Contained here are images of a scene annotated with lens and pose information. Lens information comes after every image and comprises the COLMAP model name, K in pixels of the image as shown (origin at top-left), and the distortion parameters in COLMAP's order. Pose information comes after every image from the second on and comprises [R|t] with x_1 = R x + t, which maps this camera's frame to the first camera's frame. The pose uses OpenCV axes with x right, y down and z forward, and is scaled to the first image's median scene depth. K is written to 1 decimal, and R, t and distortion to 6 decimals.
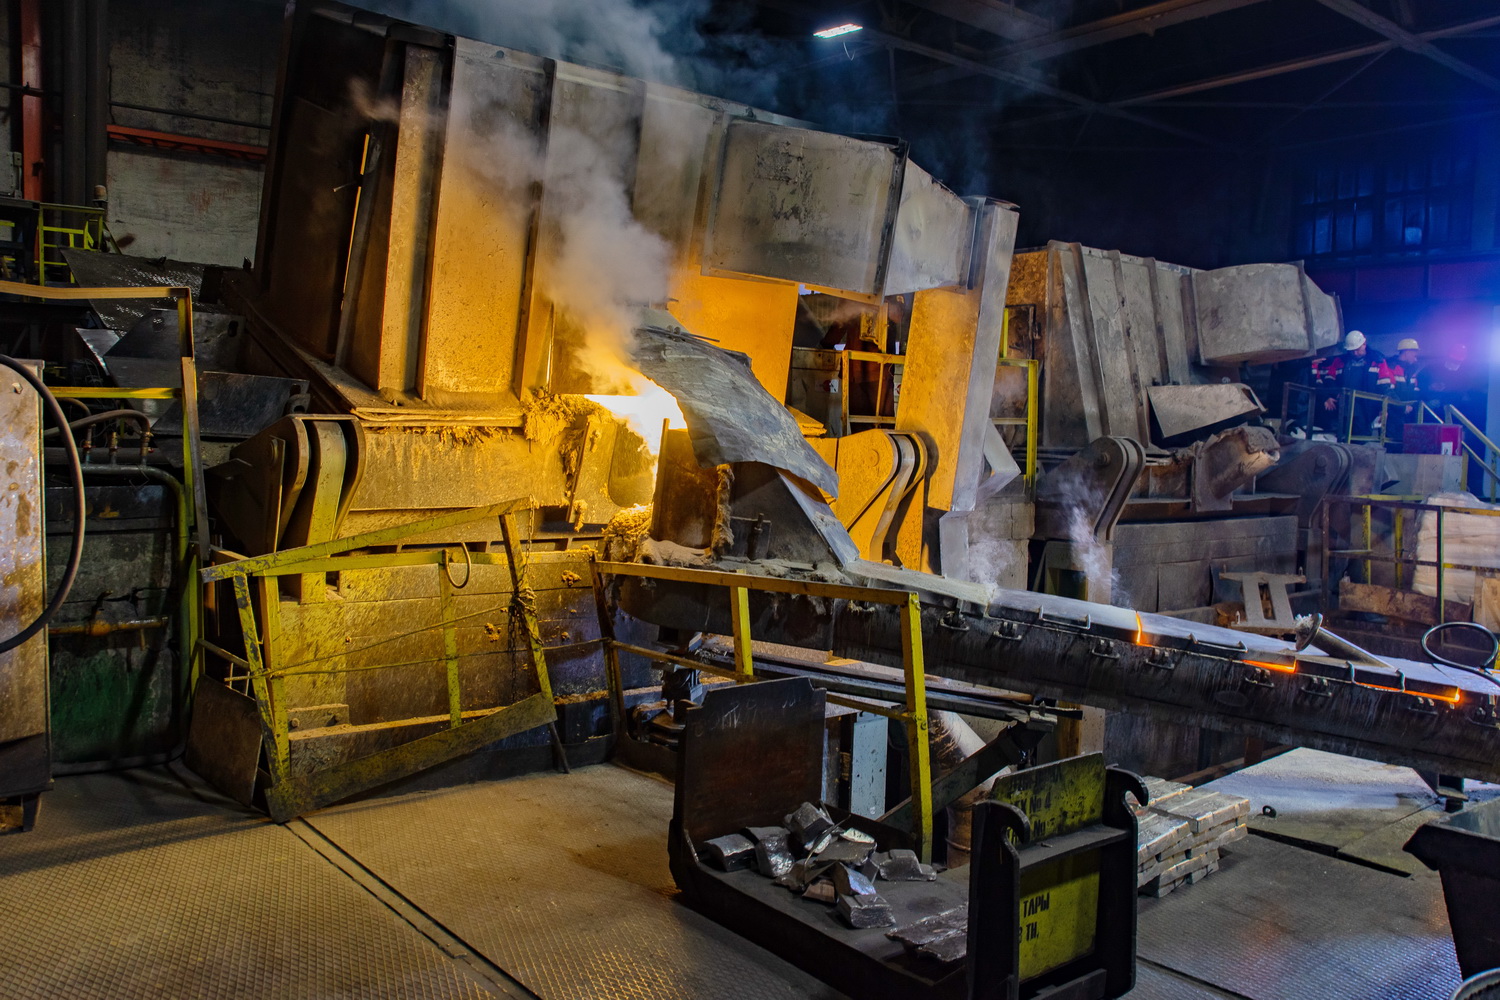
lens RADIAL K [[1216.5, 0, 750.4], [0, 1216.5, 500.0], [0, 0, 1]] dist [-0.057518, 0.033847]
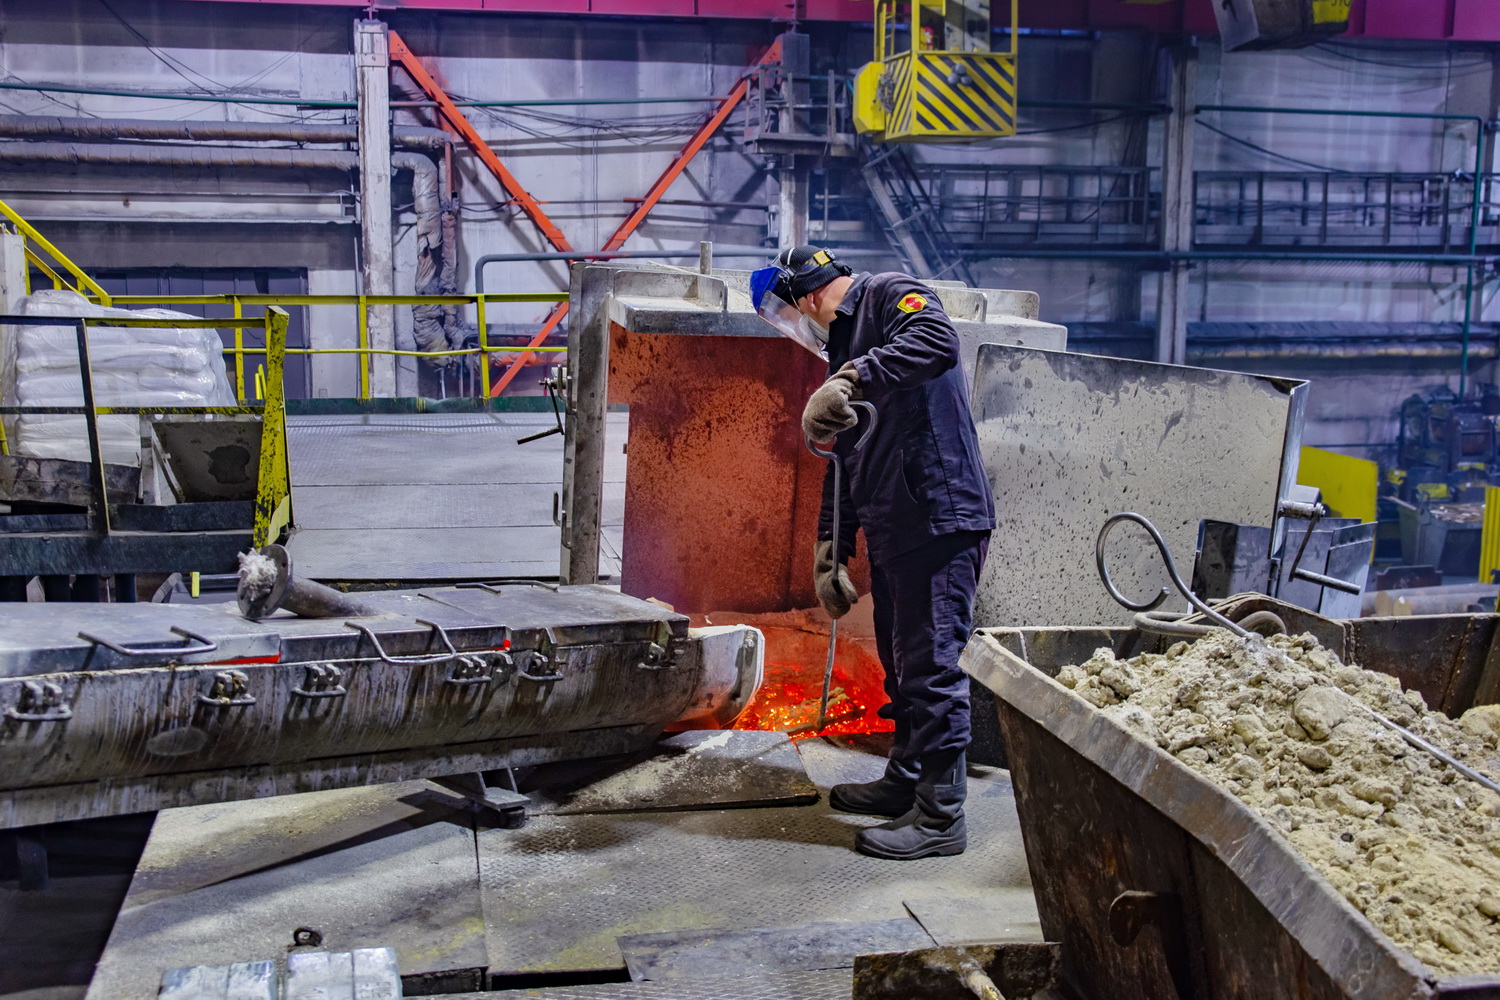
lens RADIAL K [[1719.9, 0, 749.7], [0, 1719.9, 502.5], [0, 0, 1]] dist [-0.006282, 0.000000]
pose [[0.474980, -0.156022, 0.866055, -0.090508], [0.050020, 0.987353, 0.150441, -0.029225], [-0.878574, -0.028137, 0.476777, 0.456820]]
